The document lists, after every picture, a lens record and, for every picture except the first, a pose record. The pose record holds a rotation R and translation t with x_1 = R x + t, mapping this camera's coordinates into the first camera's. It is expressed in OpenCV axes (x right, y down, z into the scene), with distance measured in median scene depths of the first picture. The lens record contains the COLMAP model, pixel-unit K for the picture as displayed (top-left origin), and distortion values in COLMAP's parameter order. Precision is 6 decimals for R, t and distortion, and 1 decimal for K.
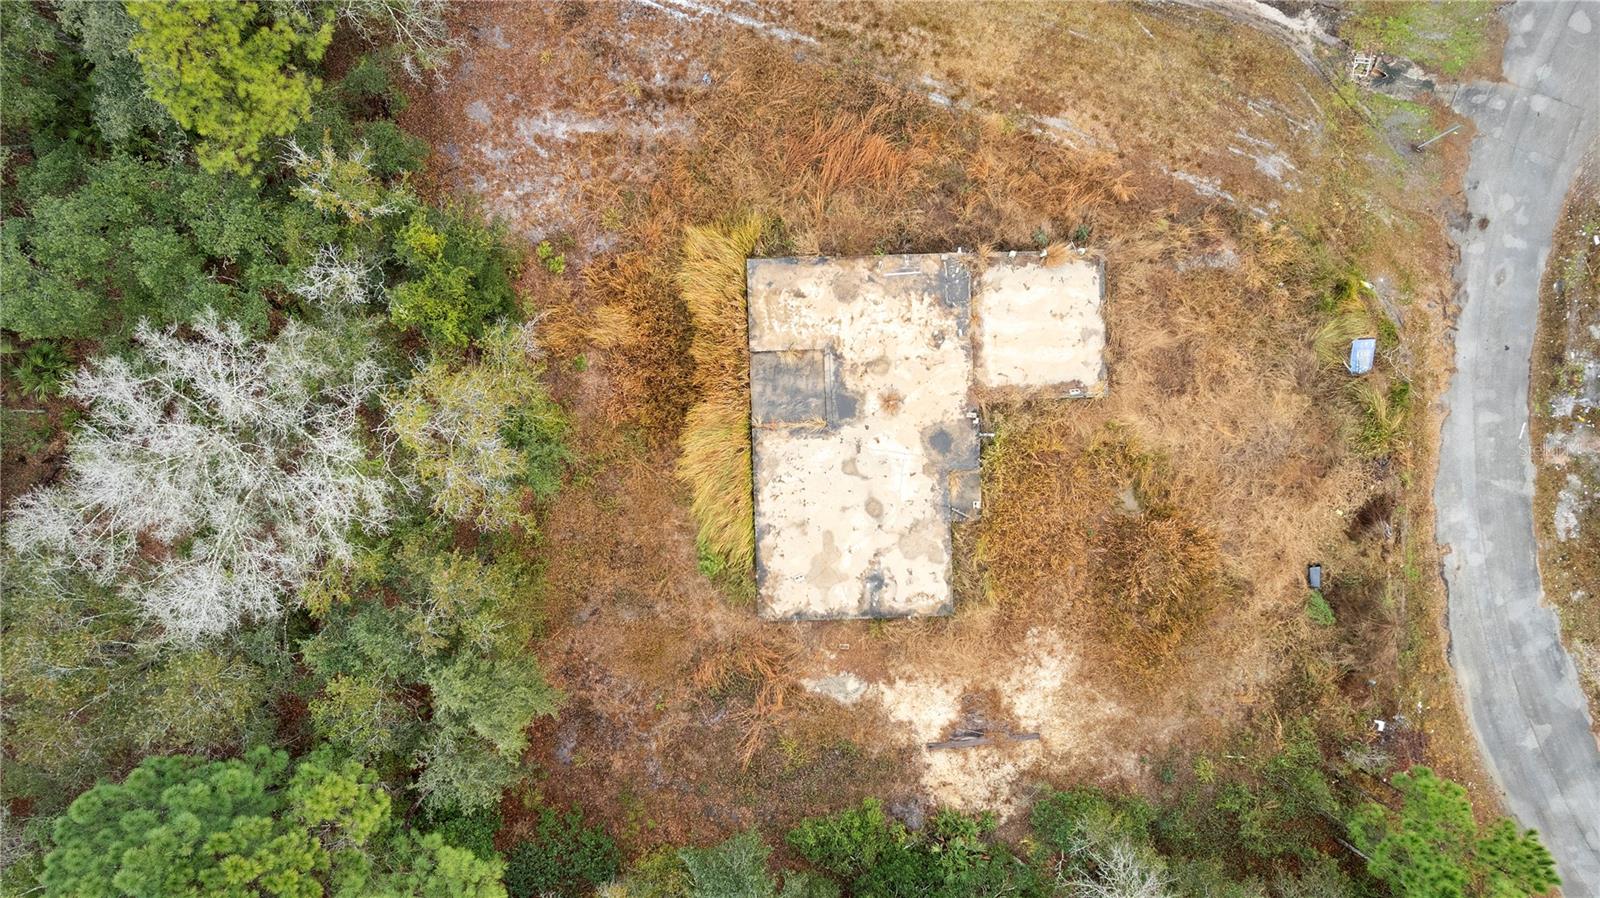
lens RADIAL K [[1027.8, 0, 792.8], [0, 1027.8, 460.7], [0, 0, 1]] dist [-0.065679, 0.053683]
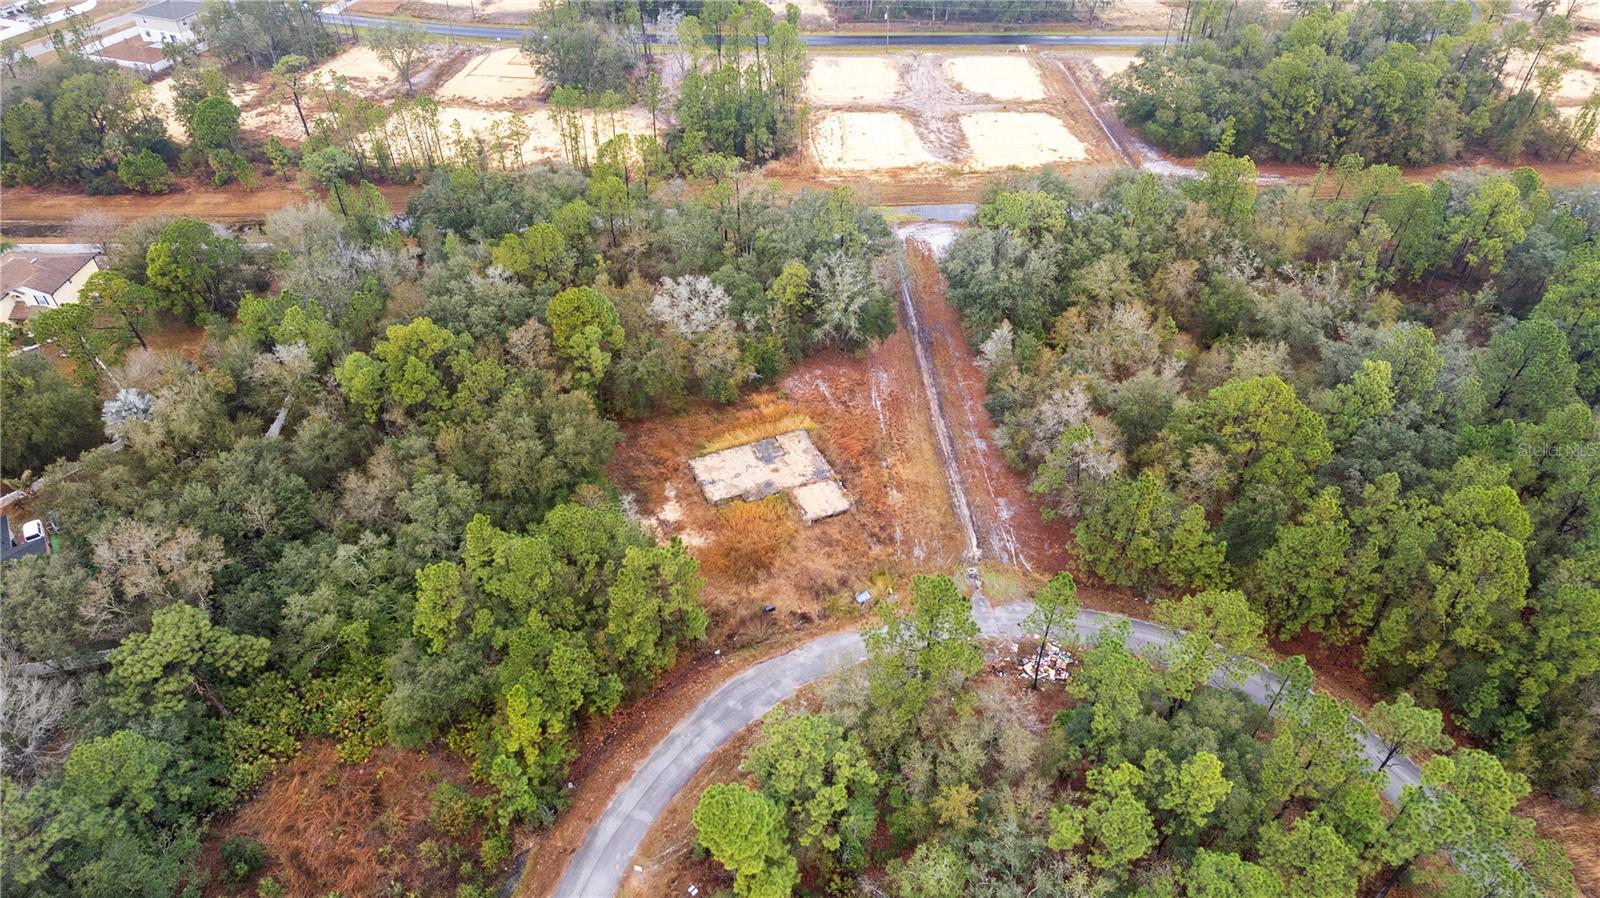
lens RADIAL K [[1027.8, 0, 804.0], [0, 1027.8, 456.8], [0, 0, 1]] dist [-0.065679, 0.053683]
pose [[0.364807, 0.610279, -0.703189, 2.041502], [-0.930769, 0.219406, -0.292456, 0.671836], [-0.024196, 0.761197, 0.648069, -0.833716]]
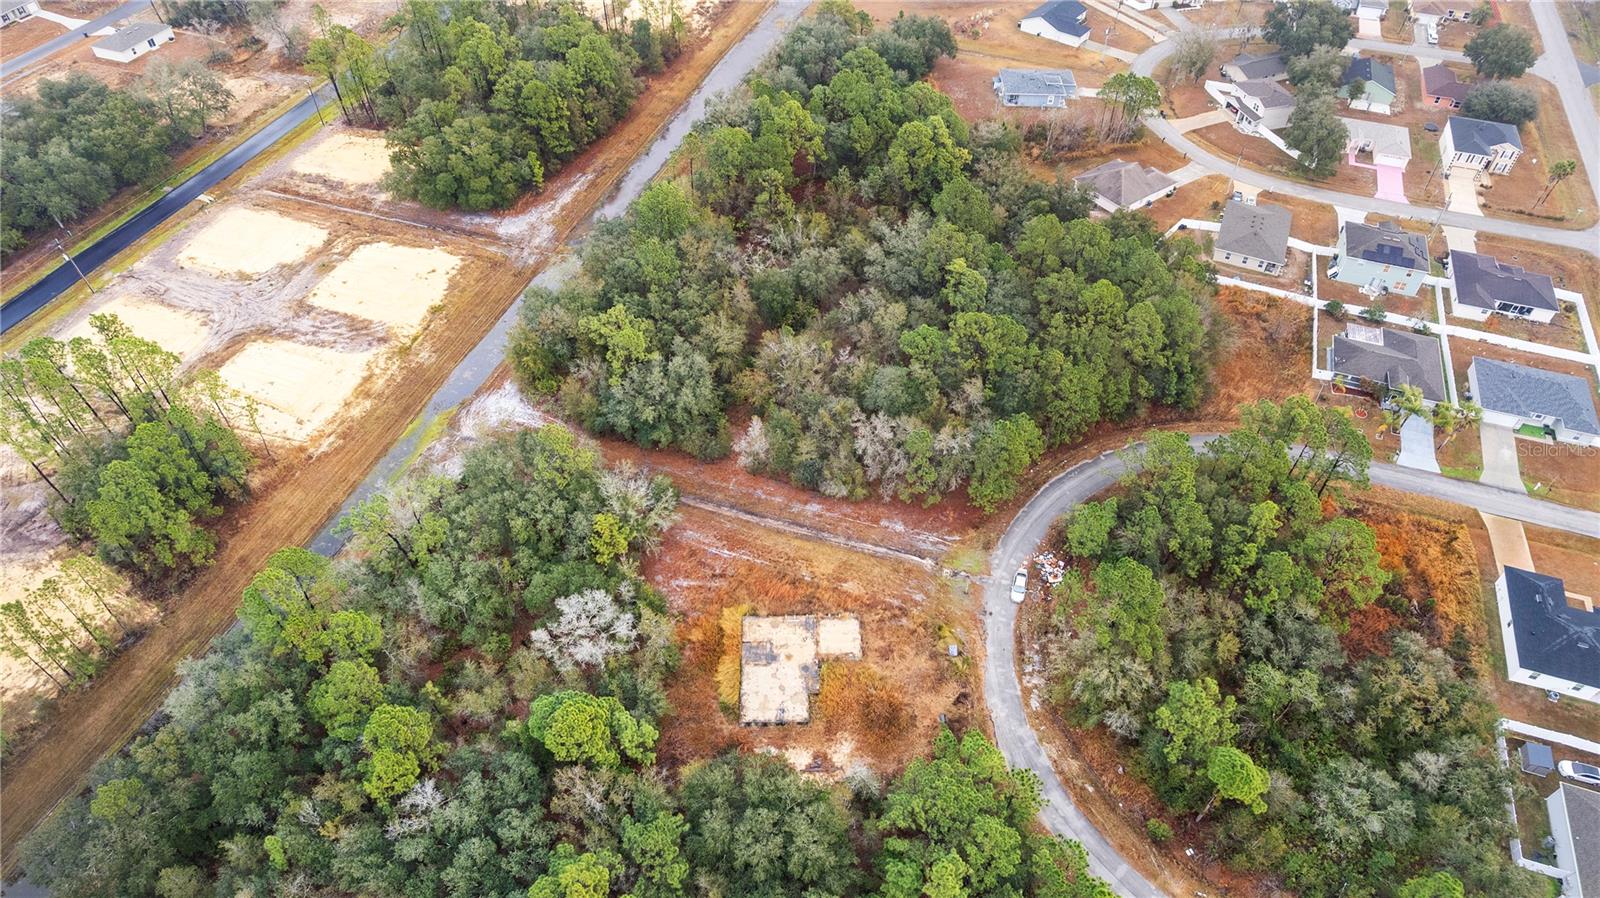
lens RADIAL K [[1027.8, 0, 804.2], [0, 1027.8, 454.1], [0, 0, 1]] dist [-0.065679, 0.053683]
pose [[0.999851, 0.016288, -0.005660, 0.145507], [-0.015529, 0.707882, -0.706160, 1.594527], [-0.007495, 0.706143, 0.708030, -1.488127]]
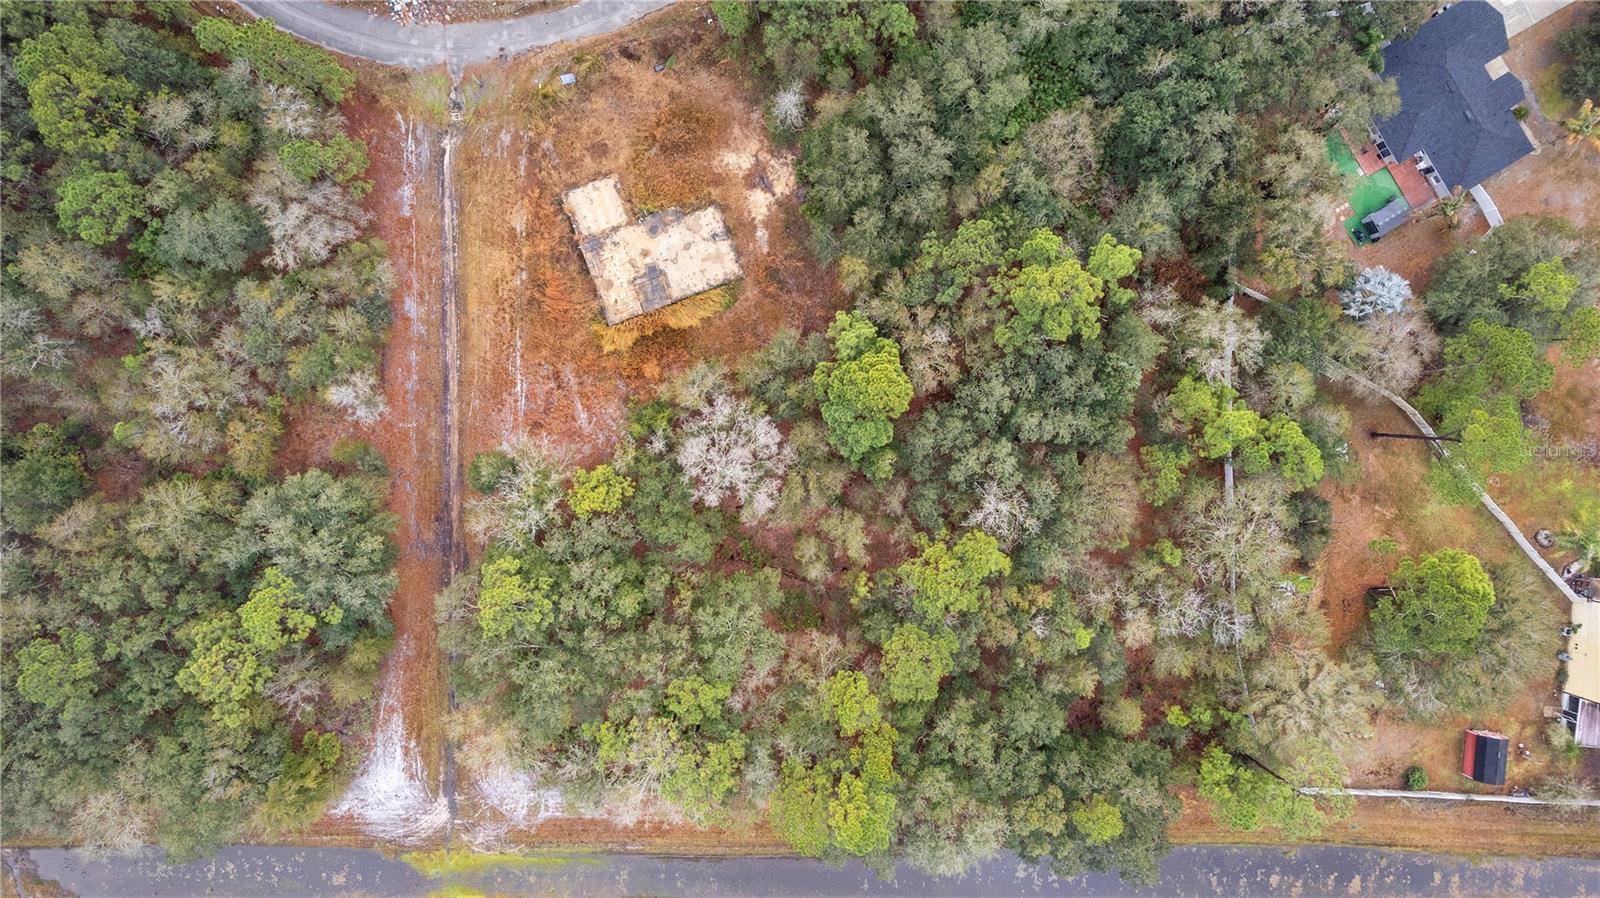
lens RADIAL K [[1027.8, 0, 802.9], [0, 1027.8, 461.9], [0, 0, 1]] dist [-0.065679, 0.053683]
pose [[-0.312627, -0.949801, -0.011956, -0.474125], [0.949740, -0.312344, -0.020849, 0.200694], [0.016068, -0.017873, 0.999711, -1.492743]]
